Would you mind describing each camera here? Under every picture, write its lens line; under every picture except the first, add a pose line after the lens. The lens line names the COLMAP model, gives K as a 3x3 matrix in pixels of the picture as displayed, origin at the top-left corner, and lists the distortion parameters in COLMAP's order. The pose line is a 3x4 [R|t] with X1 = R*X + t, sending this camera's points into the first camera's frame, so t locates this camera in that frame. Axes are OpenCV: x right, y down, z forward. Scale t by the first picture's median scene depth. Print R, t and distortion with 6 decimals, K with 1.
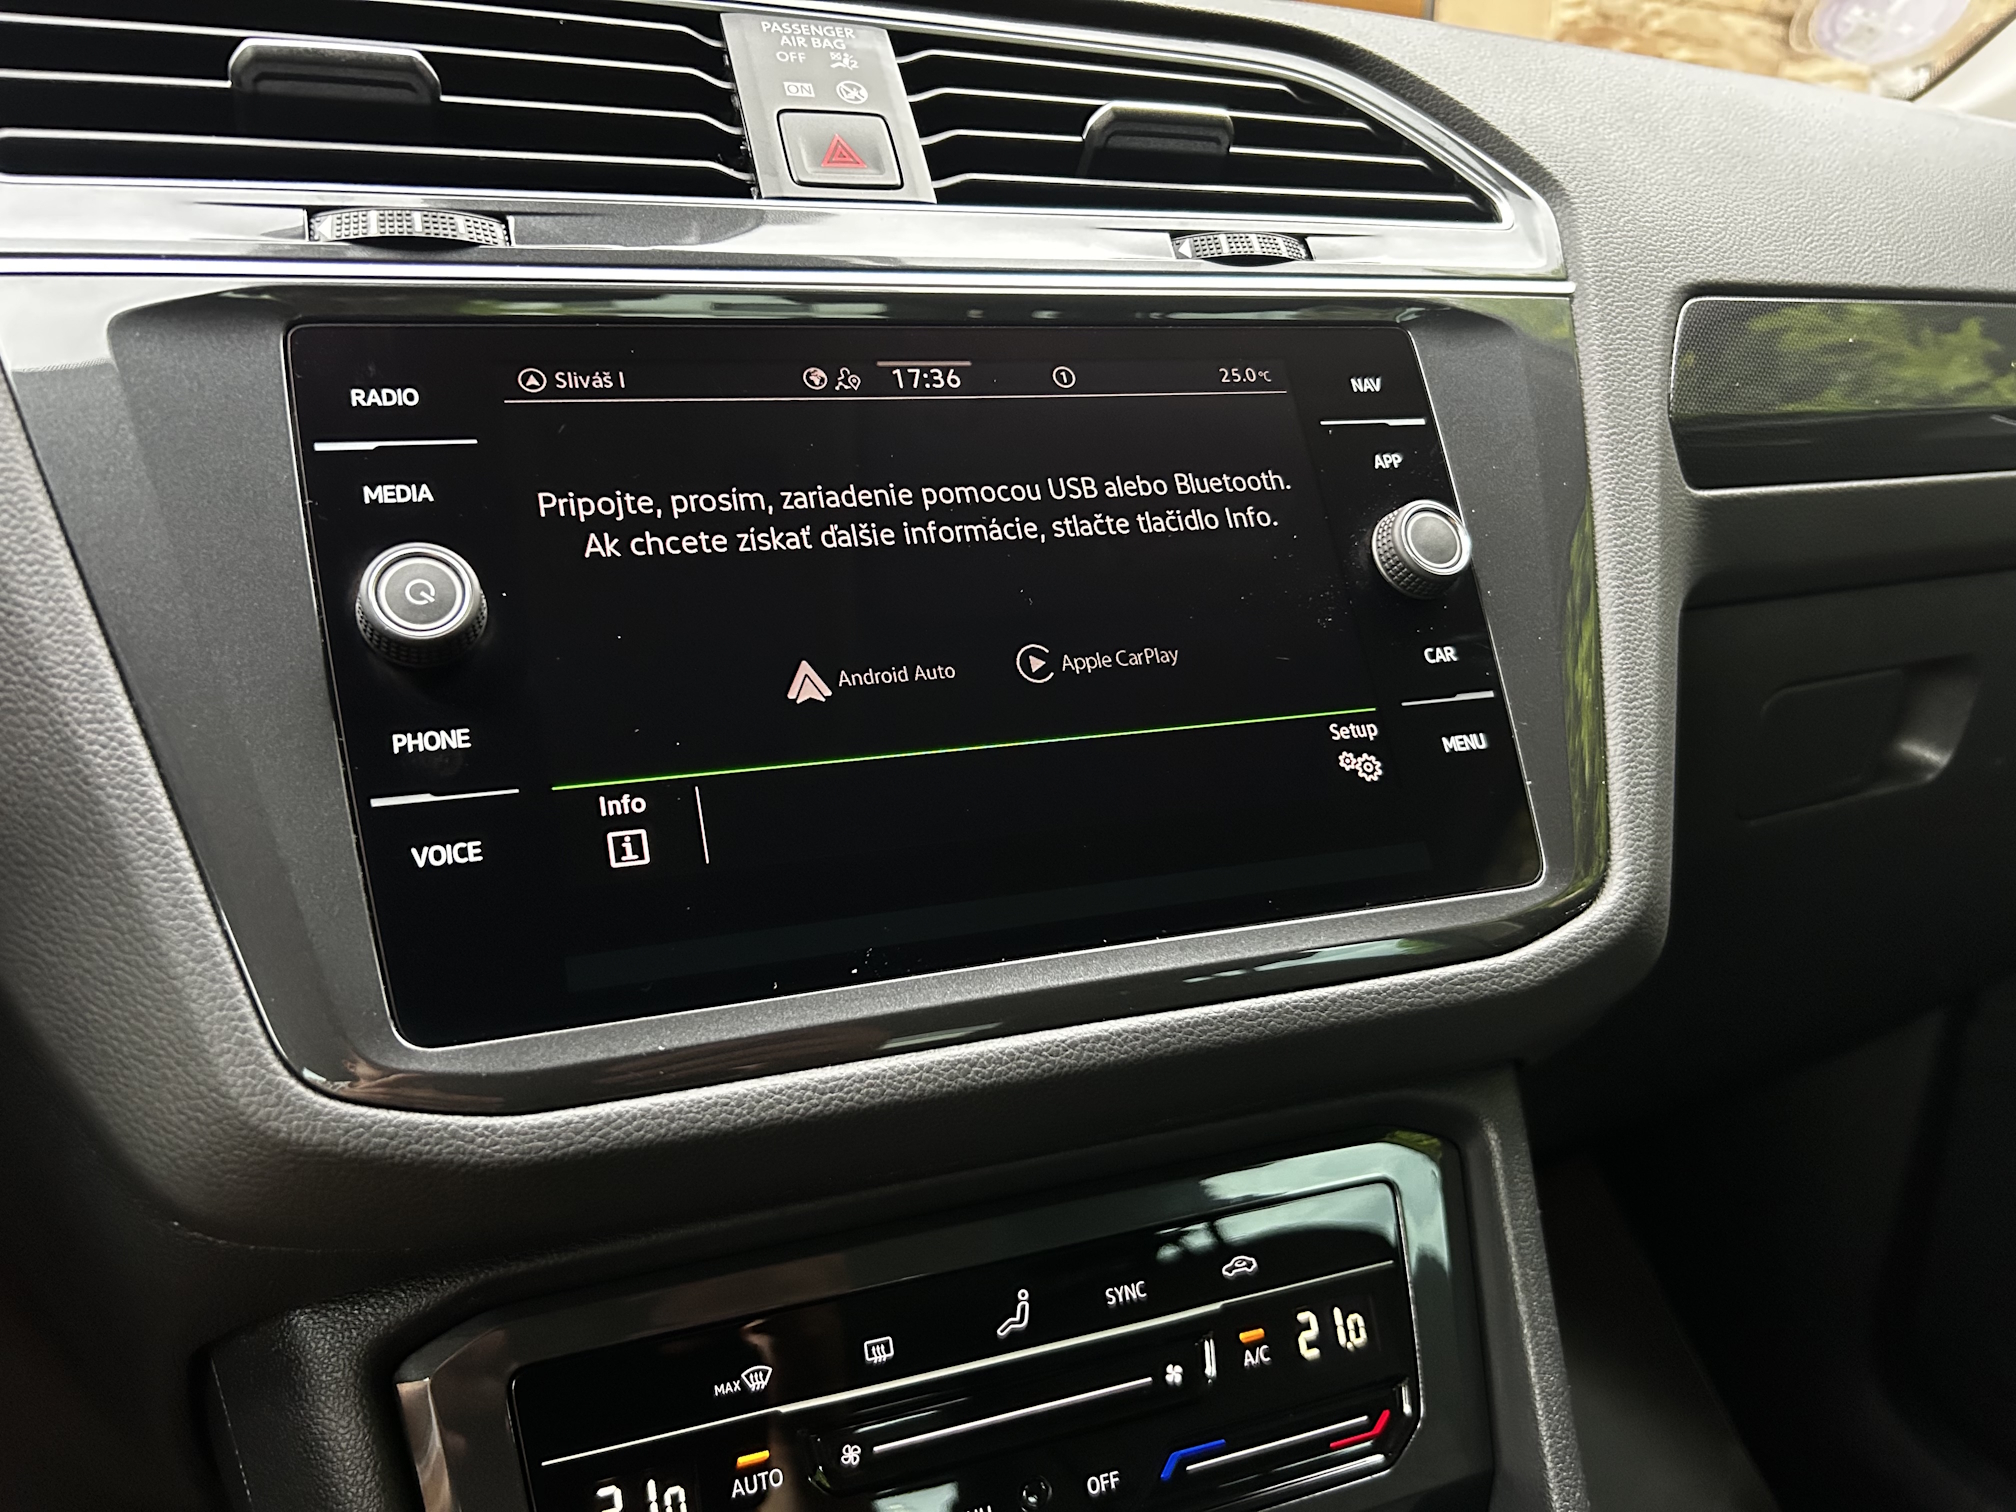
lens RADIAL K [[1528.1, 0, 993.5], [0, 1528.1, 764.3], [0, 0, 1]] dist [0.035012, -0.044957]
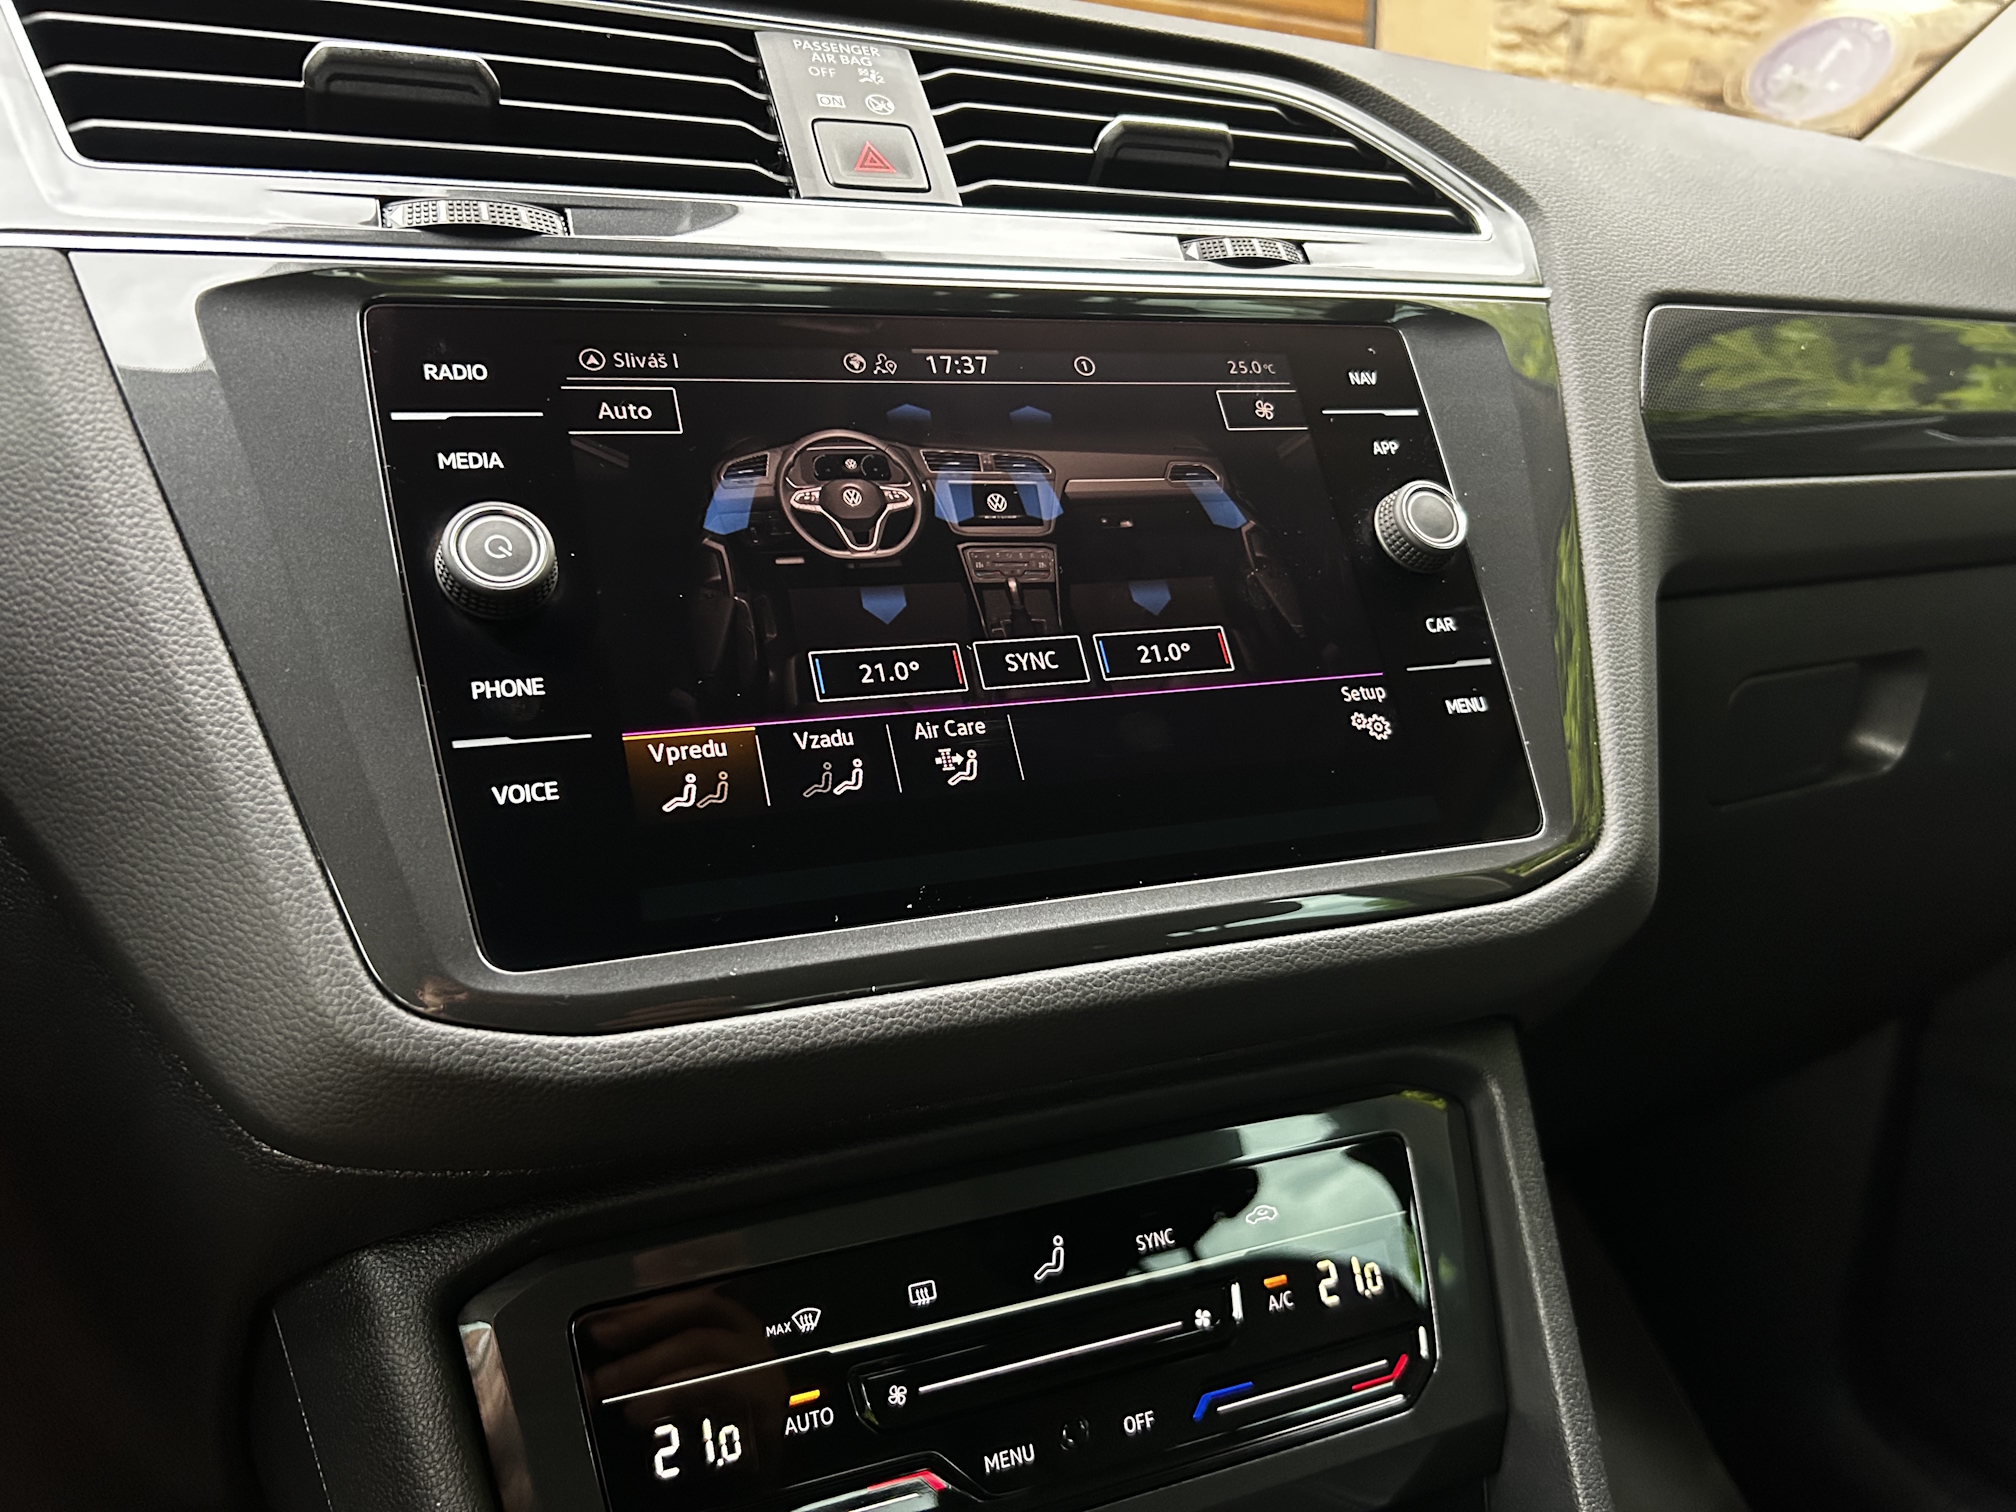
lens RADIAL K [[1528.1, 0, 996.1], [0, 1528.1, 772.1], [0, 0, 1]] dist [0.035012, -0.044957]
pose [[0.999385, -0.010963, 0.033299, -0.057417], [0.012358, 0.999043, -0.041956, 0.077373], [-0.032807, 0.042342, 0.998564, -0.050560]]
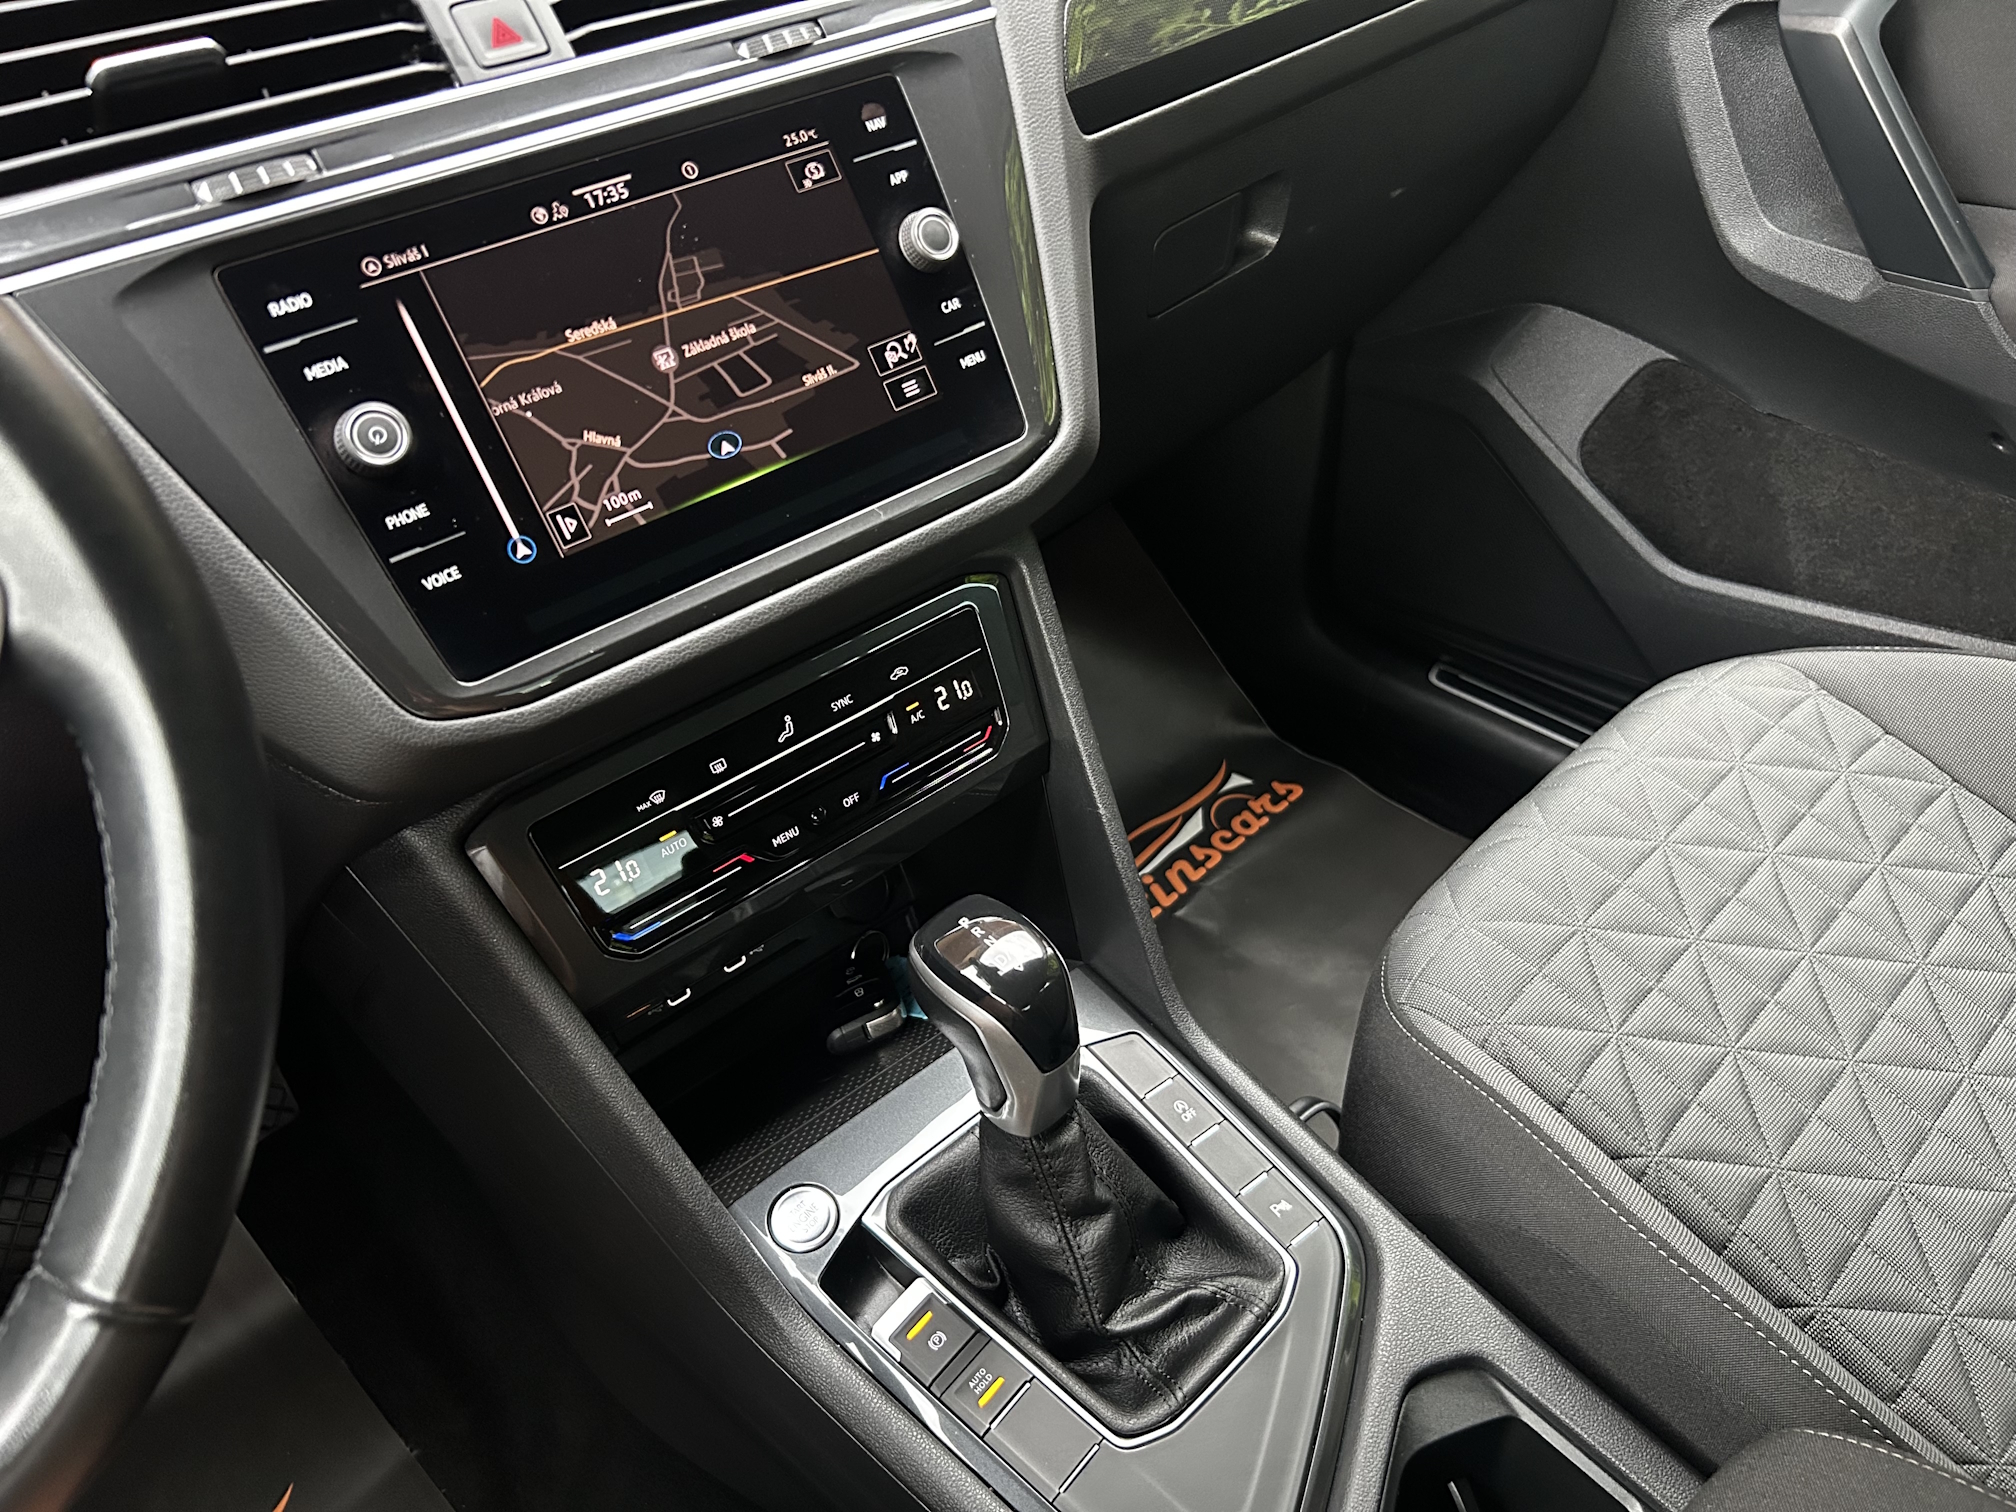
lens RADIAL K [[1528.1, 0, 1002.6], [0, 1528.1, 741.4], [0, 0, 1]] dist [0.035012, -0.044957]
pose [[0.942959, -0.251559, 0.218050, -0.148585], [0.149250, 0.904920, 0.398552, -0.323025], [-0.297577, -0.343275, 0.890848, -0.715881]]
